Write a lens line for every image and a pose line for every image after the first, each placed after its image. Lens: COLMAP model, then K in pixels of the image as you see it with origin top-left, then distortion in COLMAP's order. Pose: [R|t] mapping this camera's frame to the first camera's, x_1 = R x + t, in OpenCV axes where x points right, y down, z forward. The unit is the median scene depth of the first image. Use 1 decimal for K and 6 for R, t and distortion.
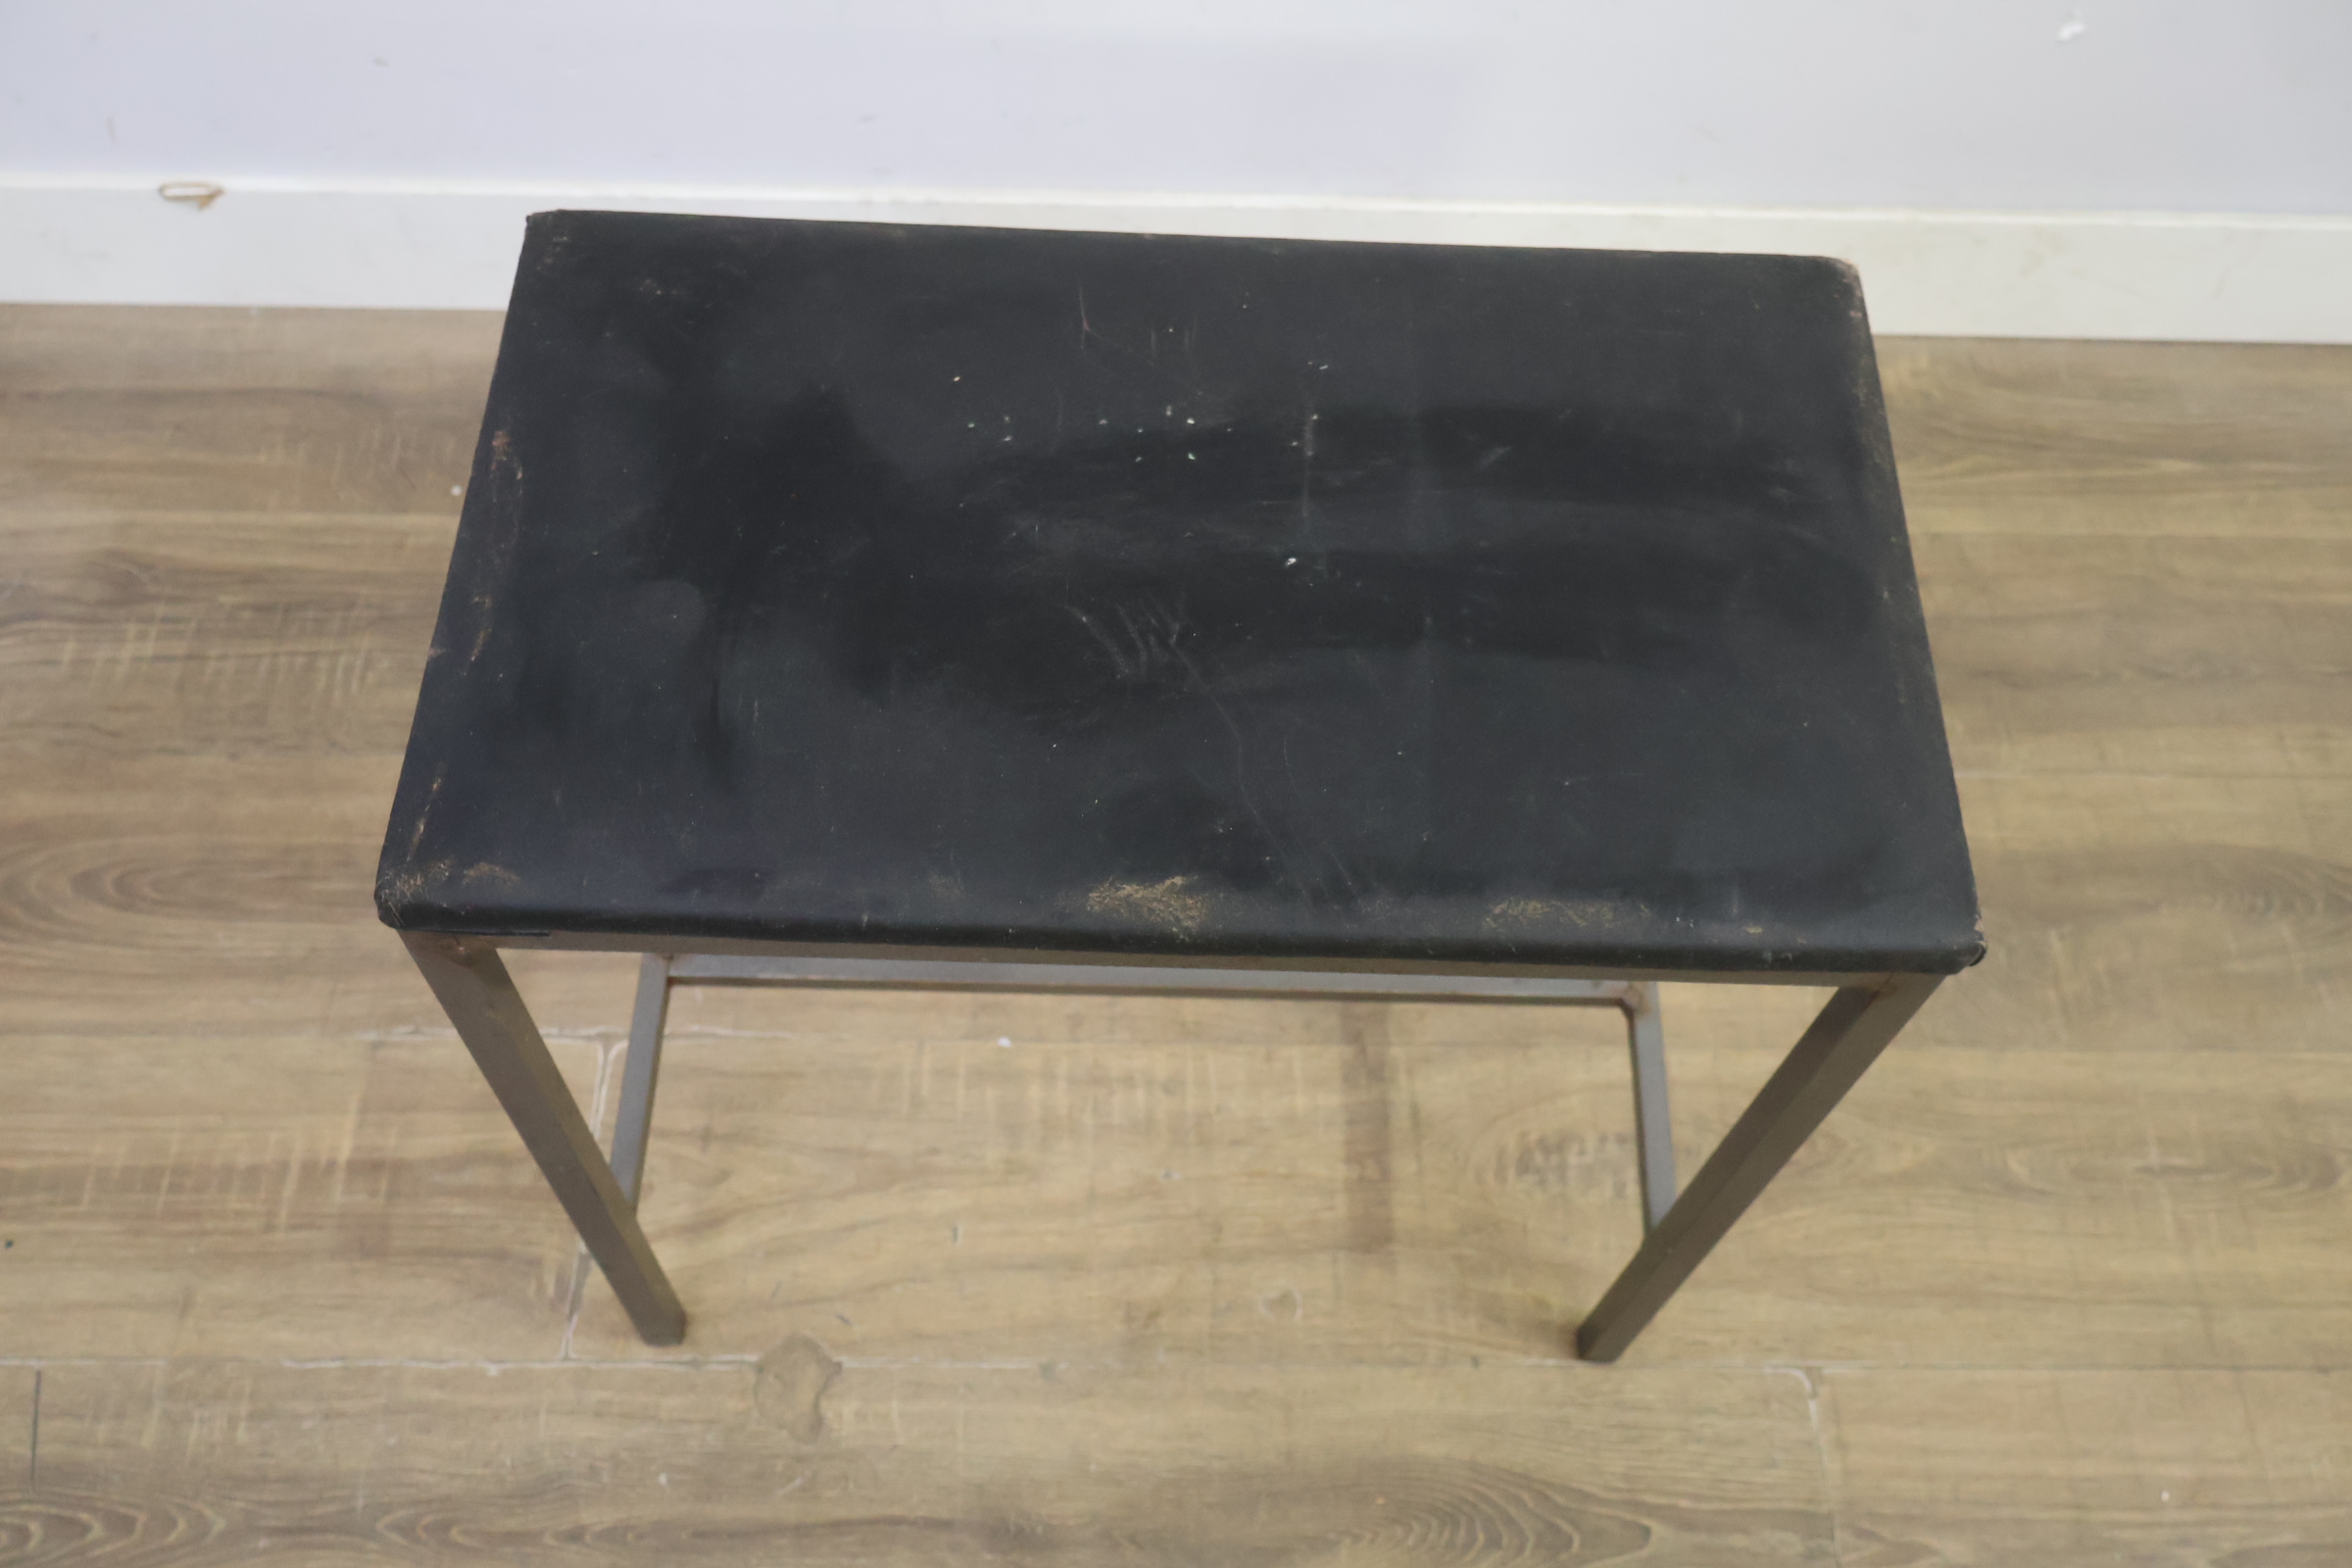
lens RADIAL K [[2162.7, 0, 1164.8], [0, 2162.7, 776.2], [0, 0, 1]] dist [0.006159, 0.000000]
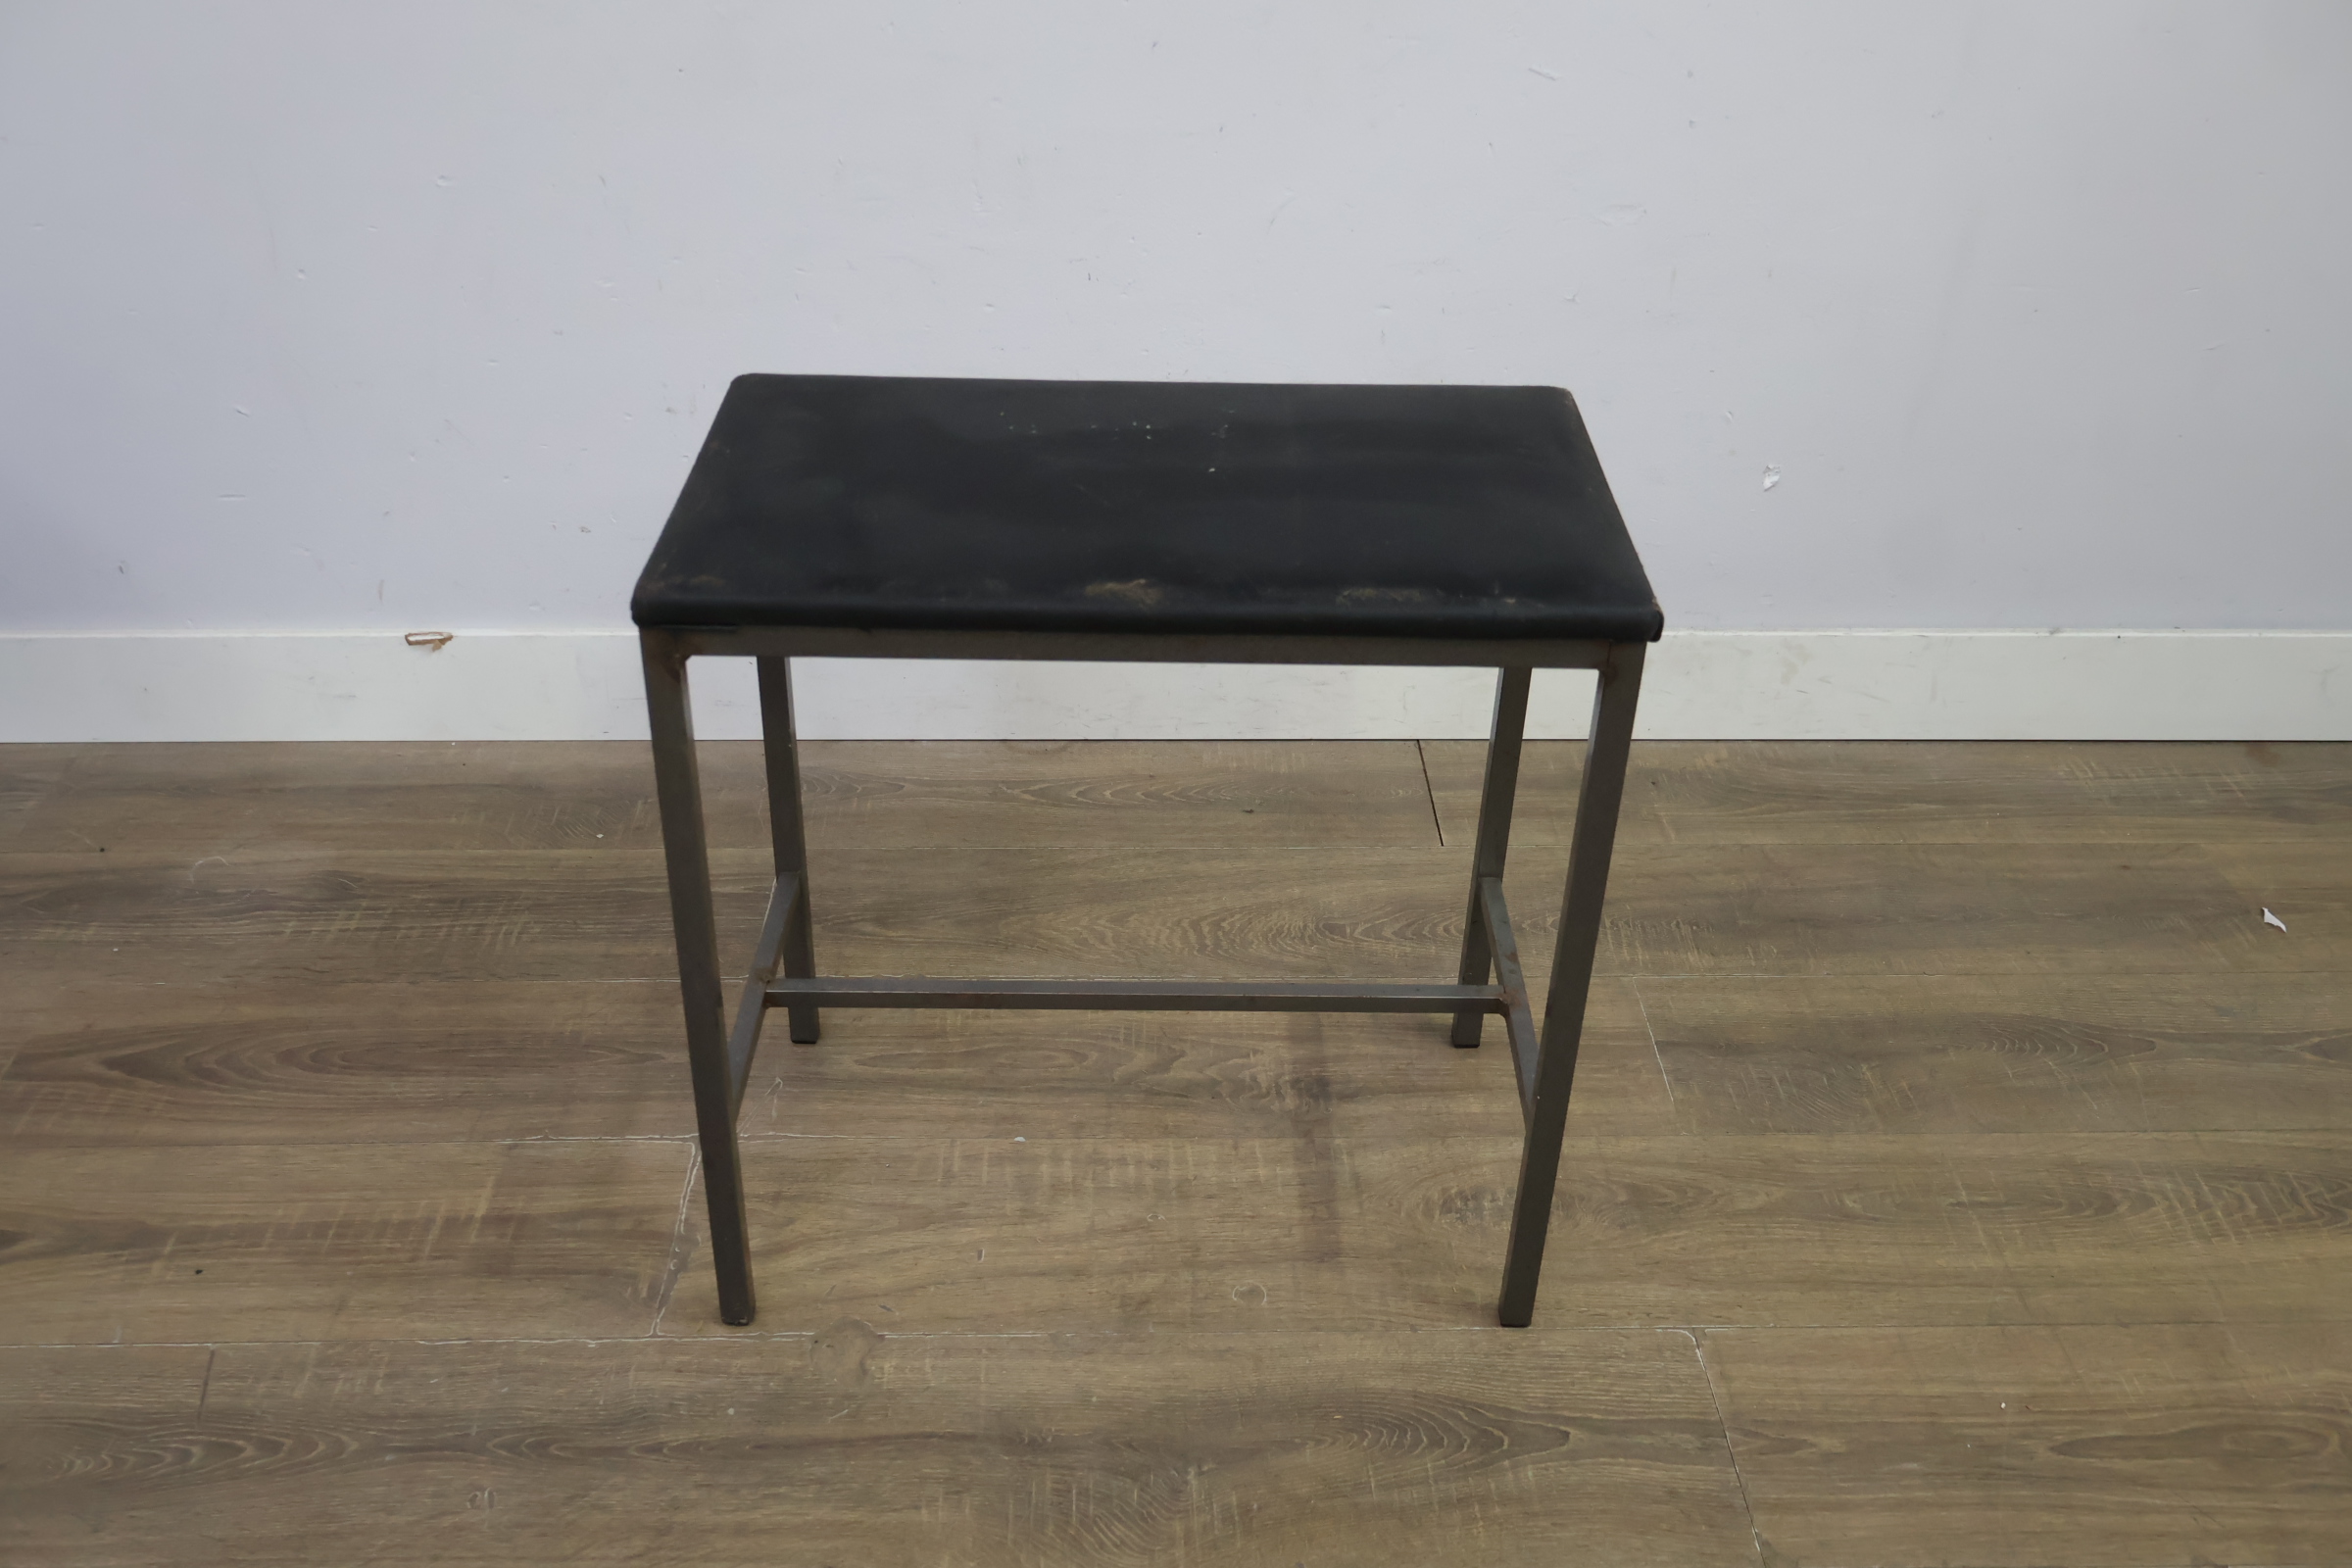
lens RADIAL K [[2162.7, 0, 1171.1], [0, 2162.7, 779.3], [0, 0, 1]] dist [0.006159, 0.000000]
pose [[0.999708, -0.022847, 0.007932, 0.006722], [0.023908, 0.884211, -0.466476, 0.547144], [0.003644, 0.466529, 0.884498, -0.196221]]
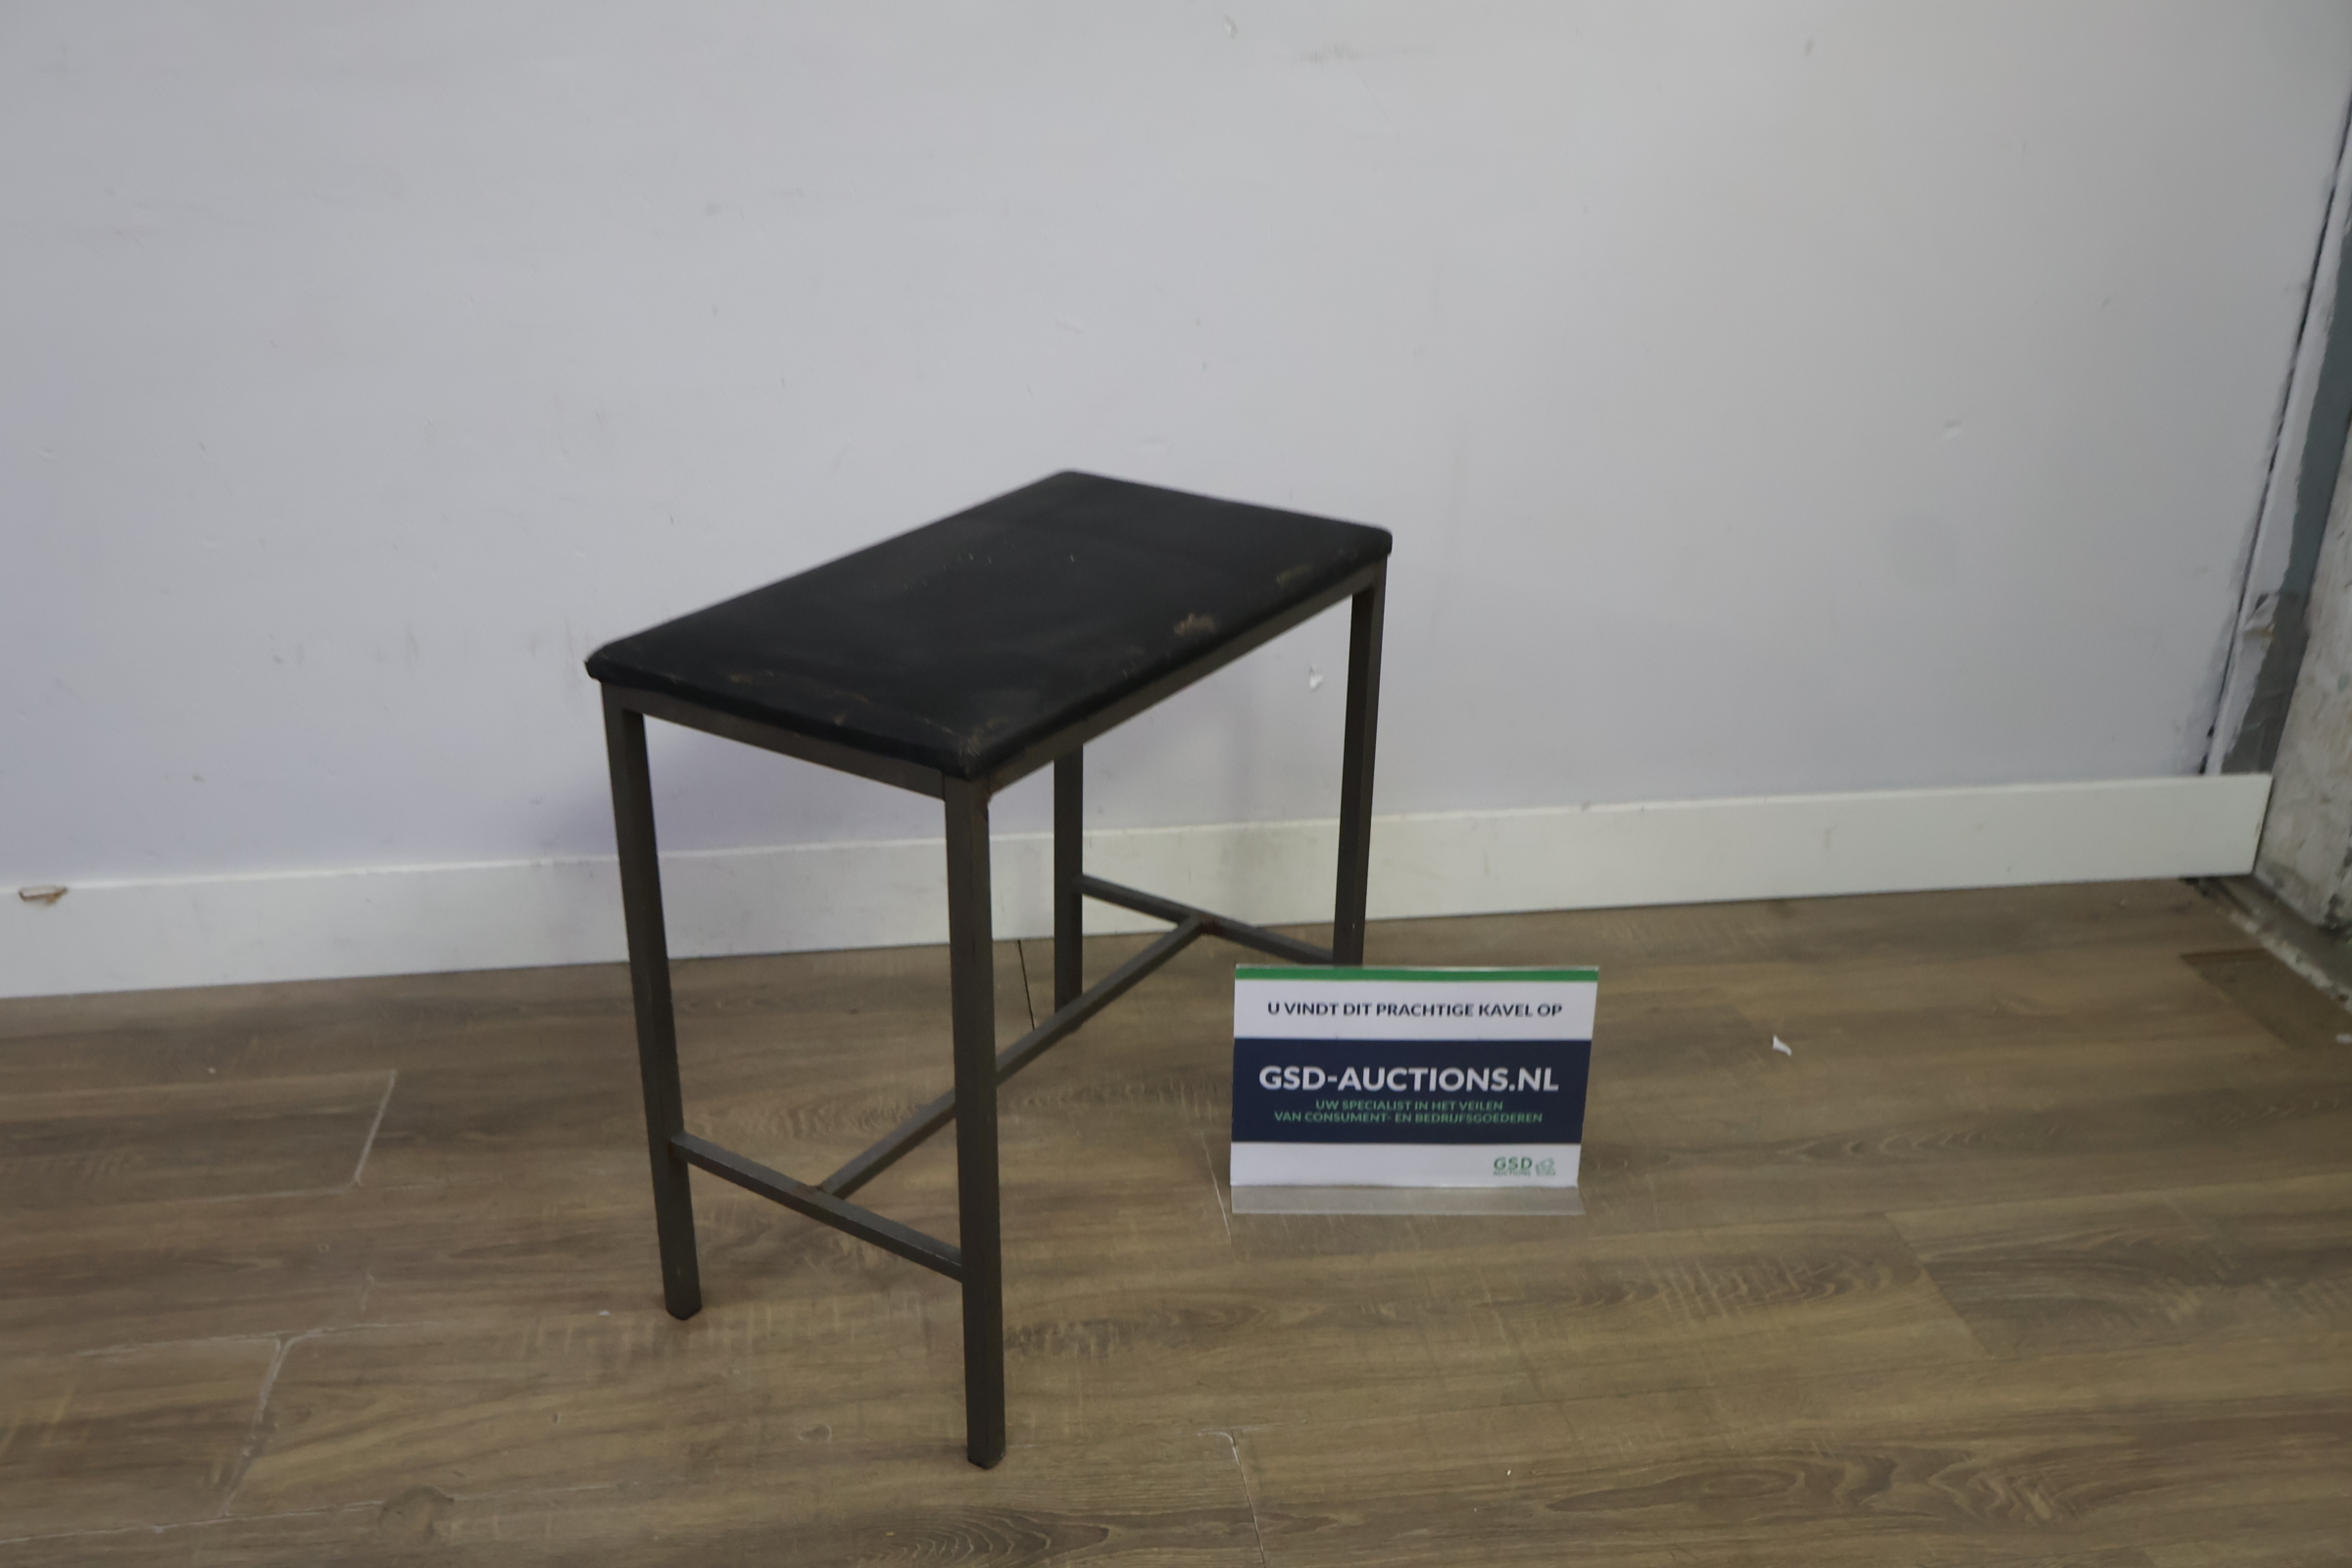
lens RADIAL K [[2162.7, 0, 1157.1], [0, 2162.7, 793.6], [0, 0, 1]] dist [0.006159, 0.000000]
pose [[0.991099, -0.071442, 0.112335, 0.135011], [0.123558, 0.807779, -0.576391, 0.690850], [-0.049563, 0.585140, 0.809416, -0.249973]]
